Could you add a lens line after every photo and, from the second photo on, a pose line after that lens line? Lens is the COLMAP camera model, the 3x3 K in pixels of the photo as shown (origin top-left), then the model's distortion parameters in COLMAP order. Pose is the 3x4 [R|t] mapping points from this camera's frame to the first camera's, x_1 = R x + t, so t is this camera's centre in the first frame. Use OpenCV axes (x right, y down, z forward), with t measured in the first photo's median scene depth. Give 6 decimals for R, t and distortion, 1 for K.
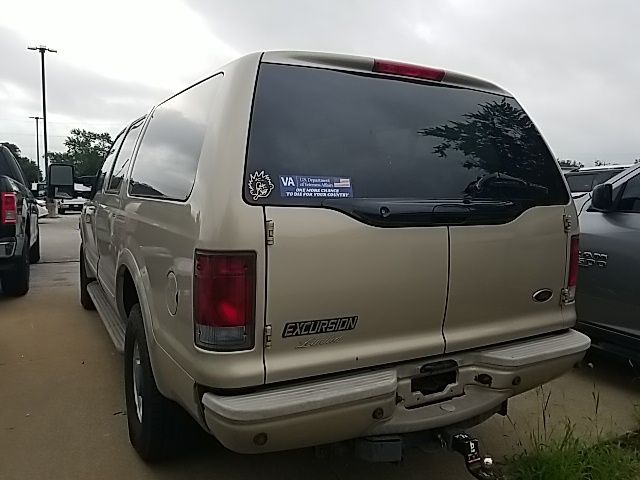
lens RADIAL K [[510.9, 0, 319.9], [0, 510.9, 224.1], [0, 0, 1]] dist [0.033968, -0.054411]
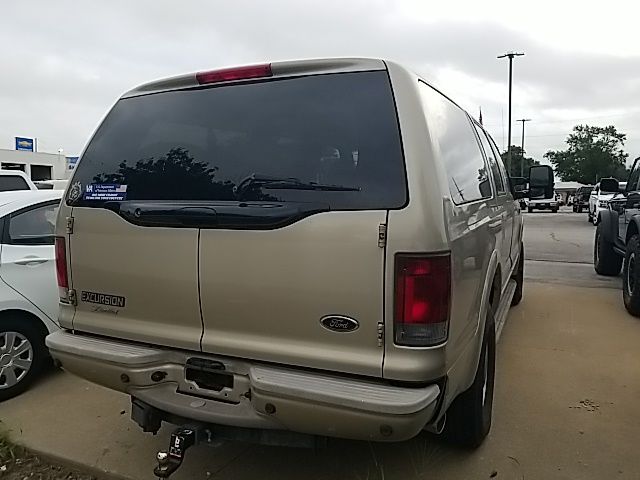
lens RADIAL K [[510.9, 0, 299.9], [0, 510.9, 240.1], [0, 0, 1]] dist [0.033968, -0.054411]
pose [[0.574246, 0.063993, -0.816178, 1.190588], [-0.036471, 0.997950, 0.052585, -0.033294], [0.817870, -0.000430, 0.575403, 0.573434]]
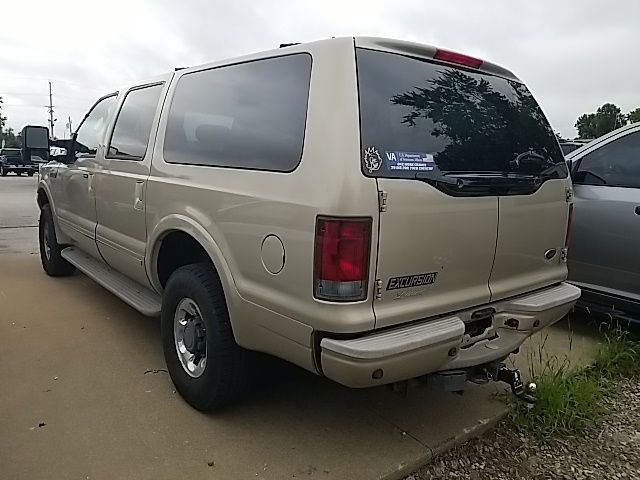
lens RADIAL K [[510.9, 0, 310.5], [0, 510.9, 222.5], [0, 0, 1]] dist [0.033968, -0.054411]
pose [[0.985456, -0.001112, 0.169927, -0.375455], [-0.009557, 0.998033, 0.061953, -0.003914], [-0.169661, -0.062676, 0.983507, -0.096275]]
